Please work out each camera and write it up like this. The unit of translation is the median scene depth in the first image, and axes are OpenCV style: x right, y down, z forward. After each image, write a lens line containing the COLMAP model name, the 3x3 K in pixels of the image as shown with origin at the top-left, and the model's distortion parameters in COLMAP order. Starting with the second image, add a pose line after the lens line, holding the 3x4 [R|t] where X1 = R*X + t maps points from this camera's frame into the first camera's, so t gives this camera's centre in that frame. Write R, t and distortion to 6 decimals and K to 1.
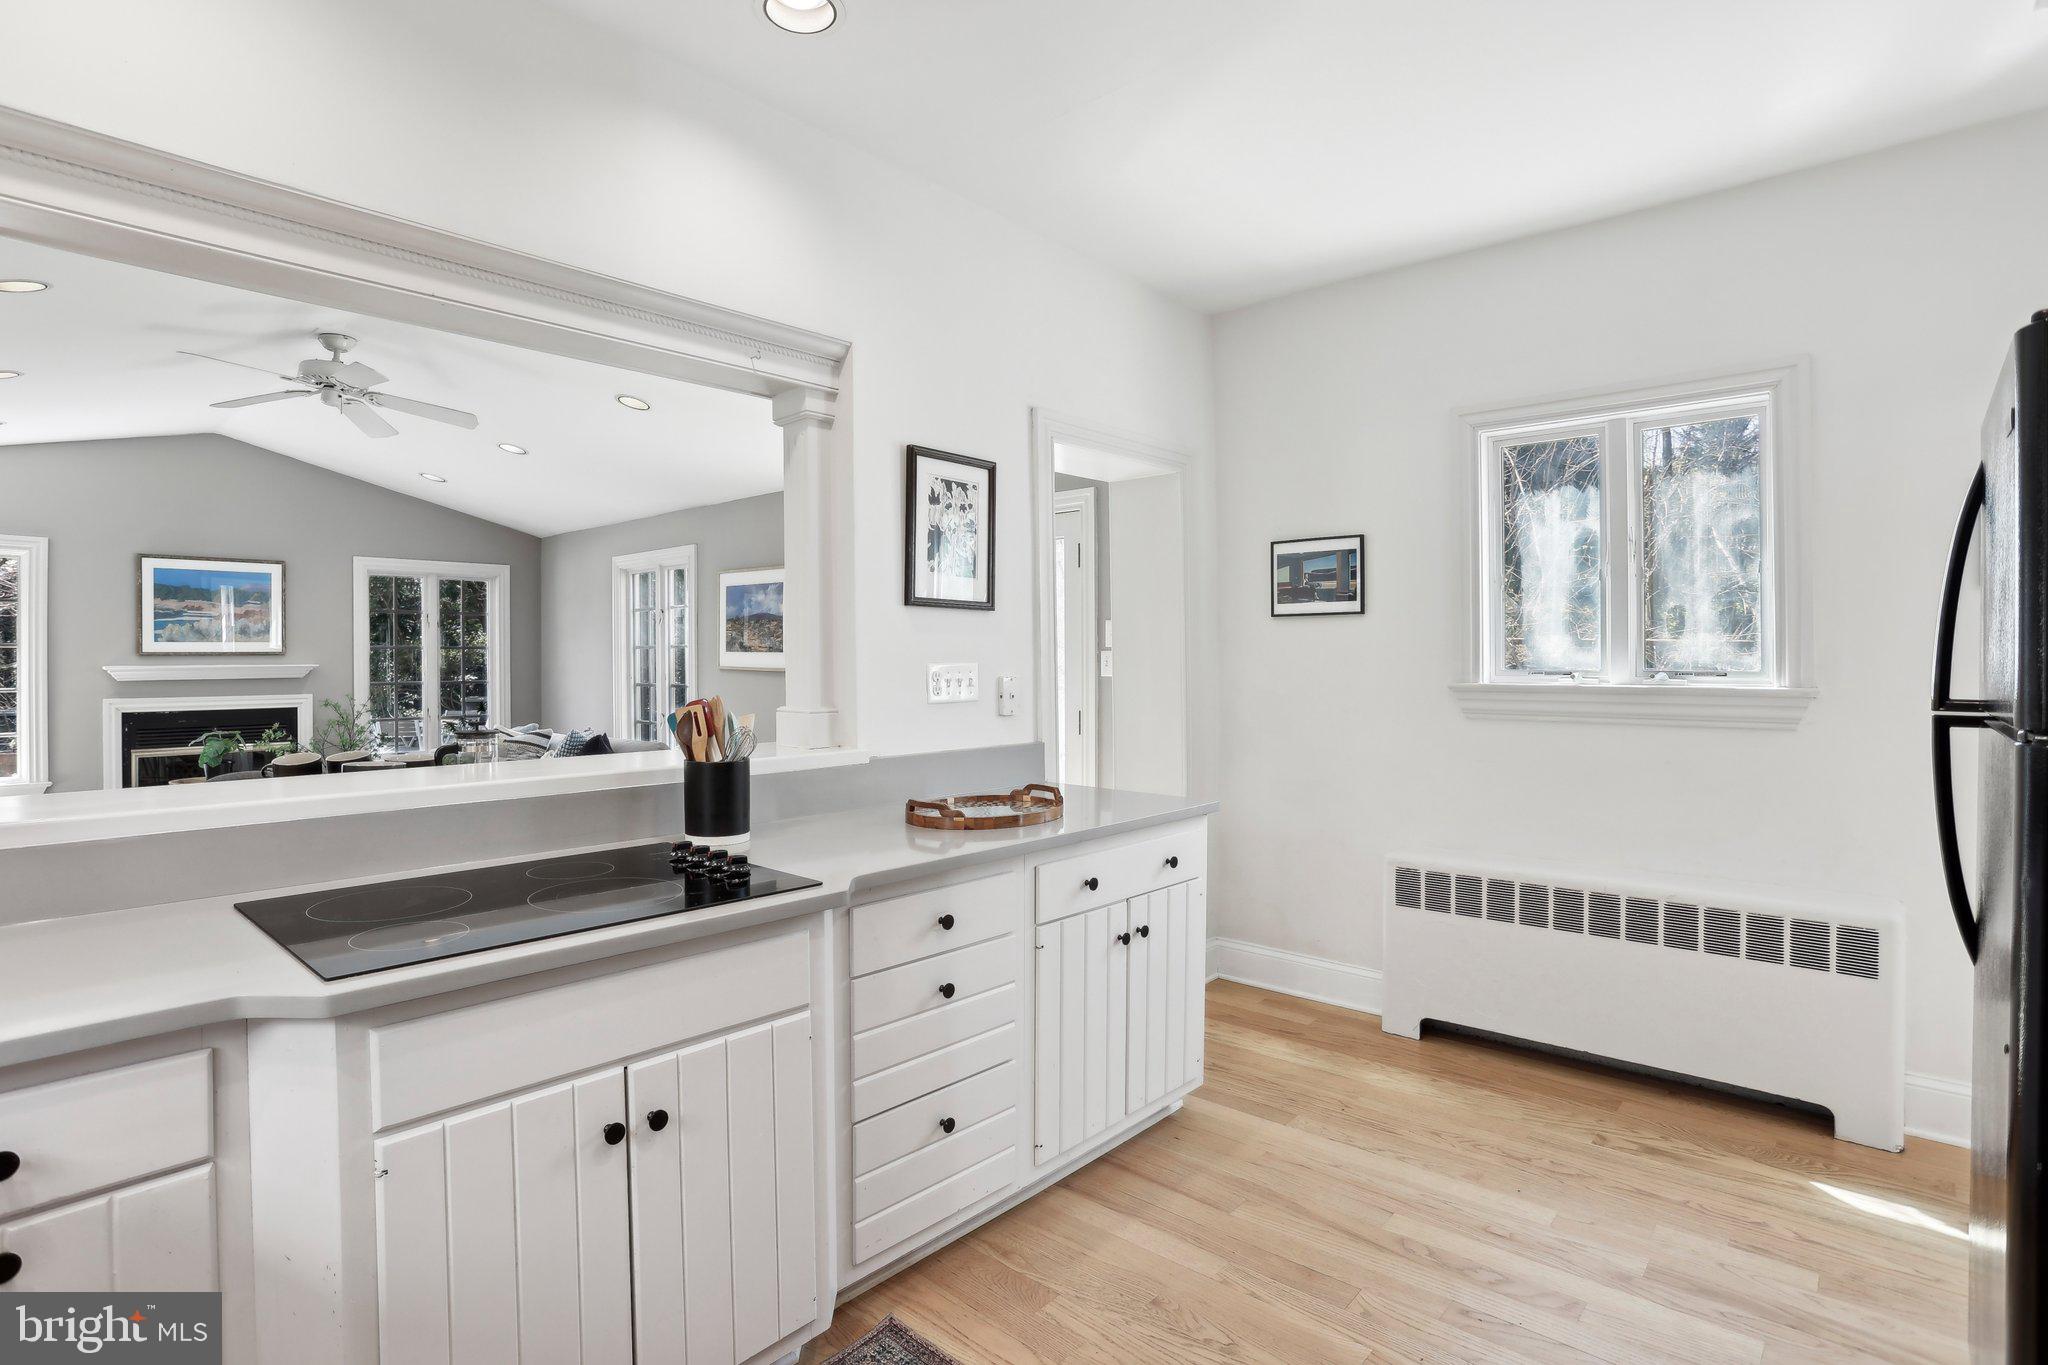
lens RADIAL K [[1024.4, 0, 1004.8], [0, 1024.4, 661.0], [0, 0, 1]] dist [-0.068011, 0.027698]
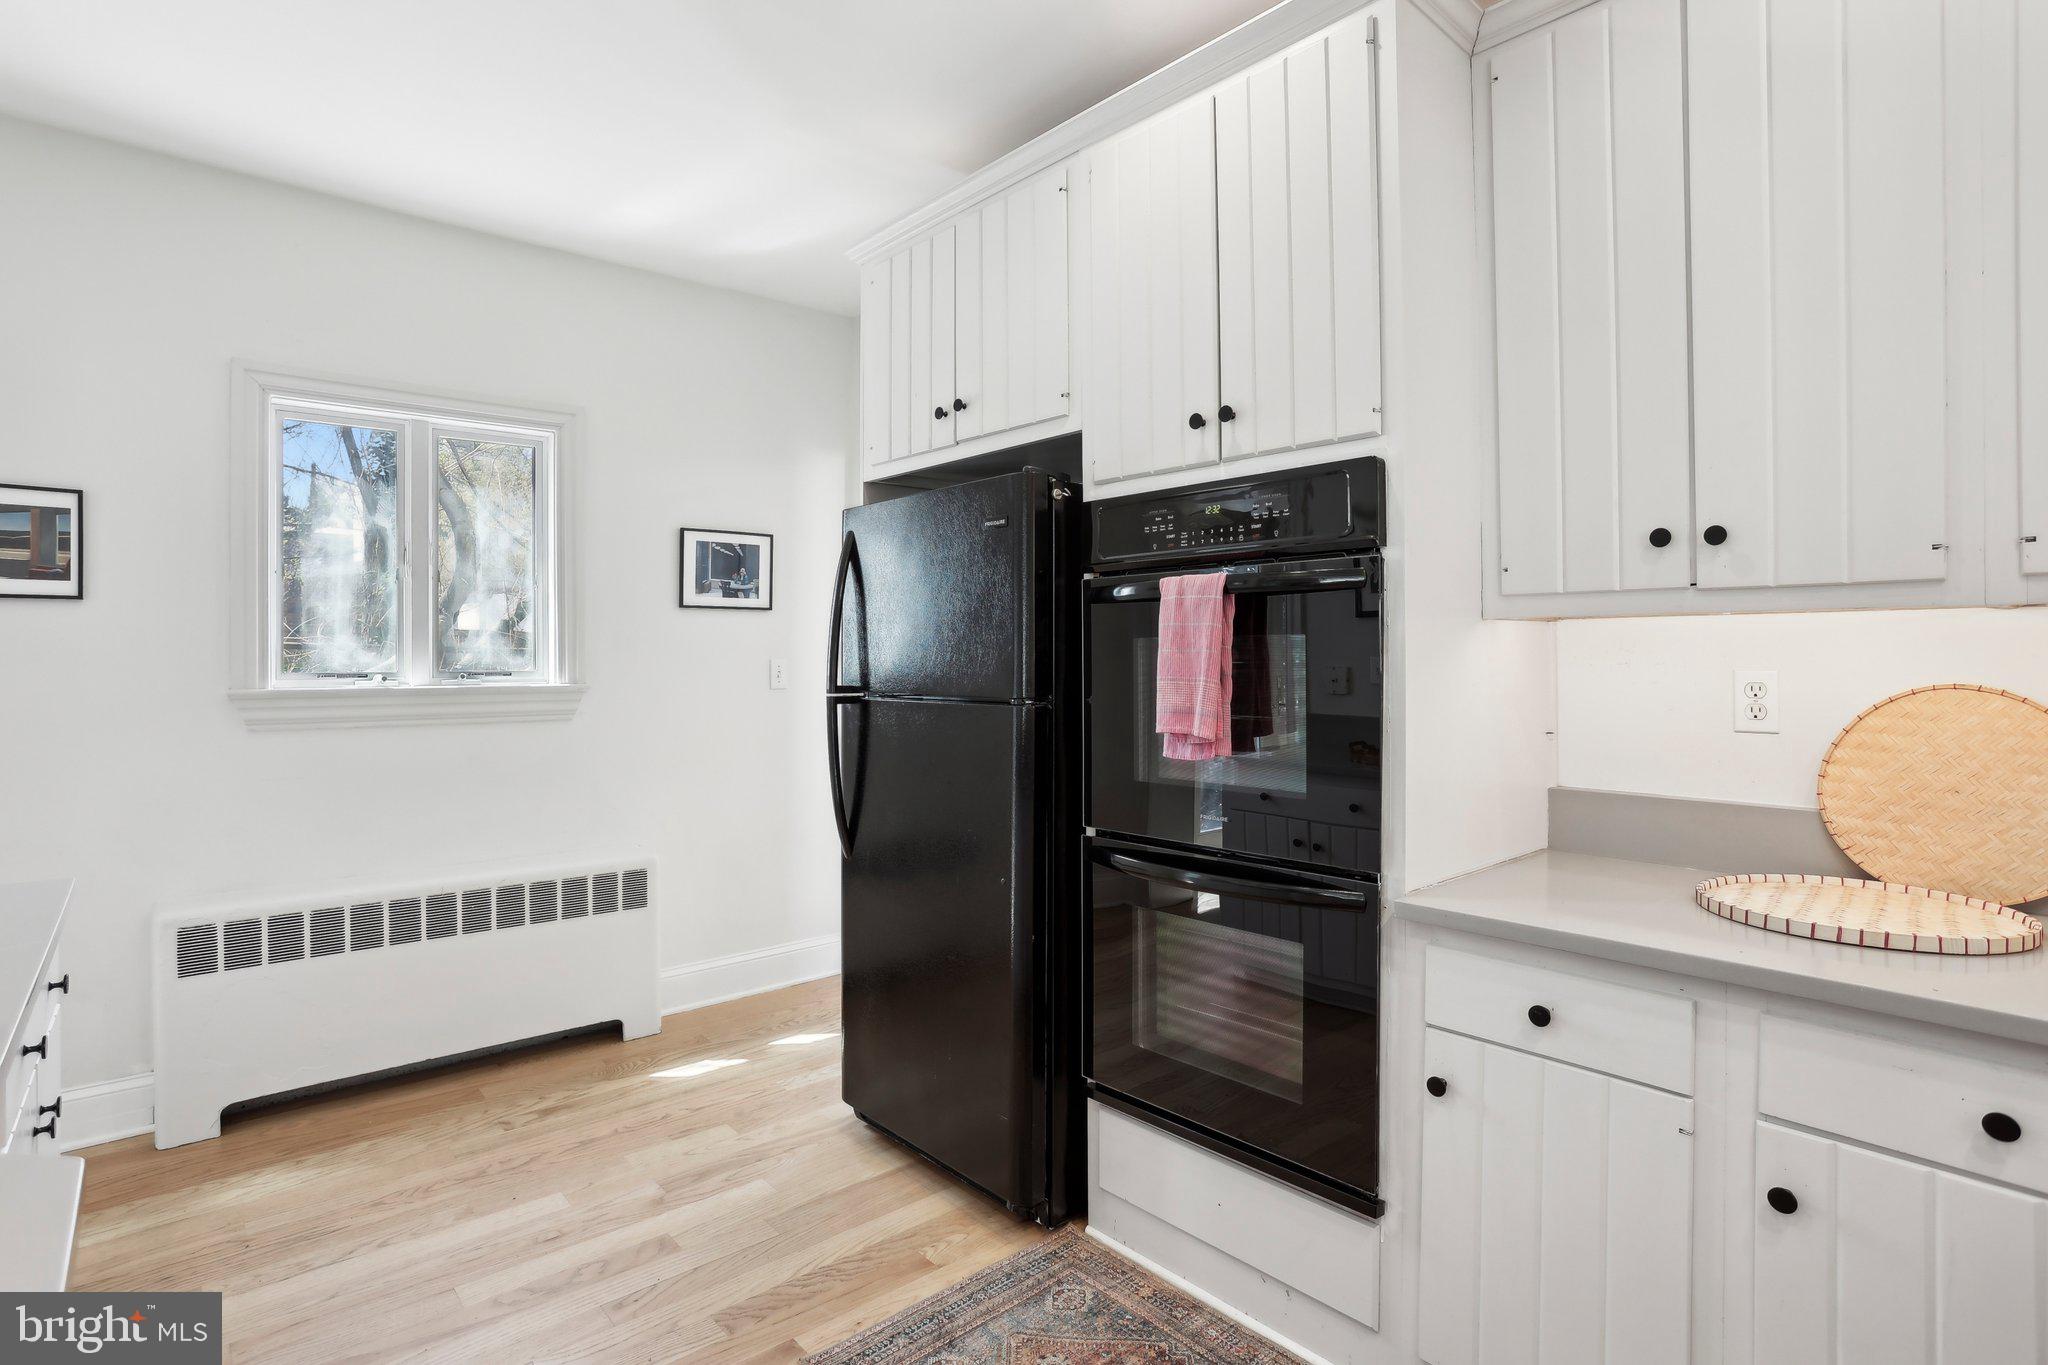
lens RADIAL K [[1024.4, 0, 993.6], [0, 1024.4, 653.5], [0, 0, 1]] dist [-0.068011, 0.027698]
pose [[0.125447, 0.005488, 0.992085, -0.289114], [0.005241, 0.999967, -0.006195, 0.000407], [-0.992086, 0.005977, 0.125415, 0.285431]]
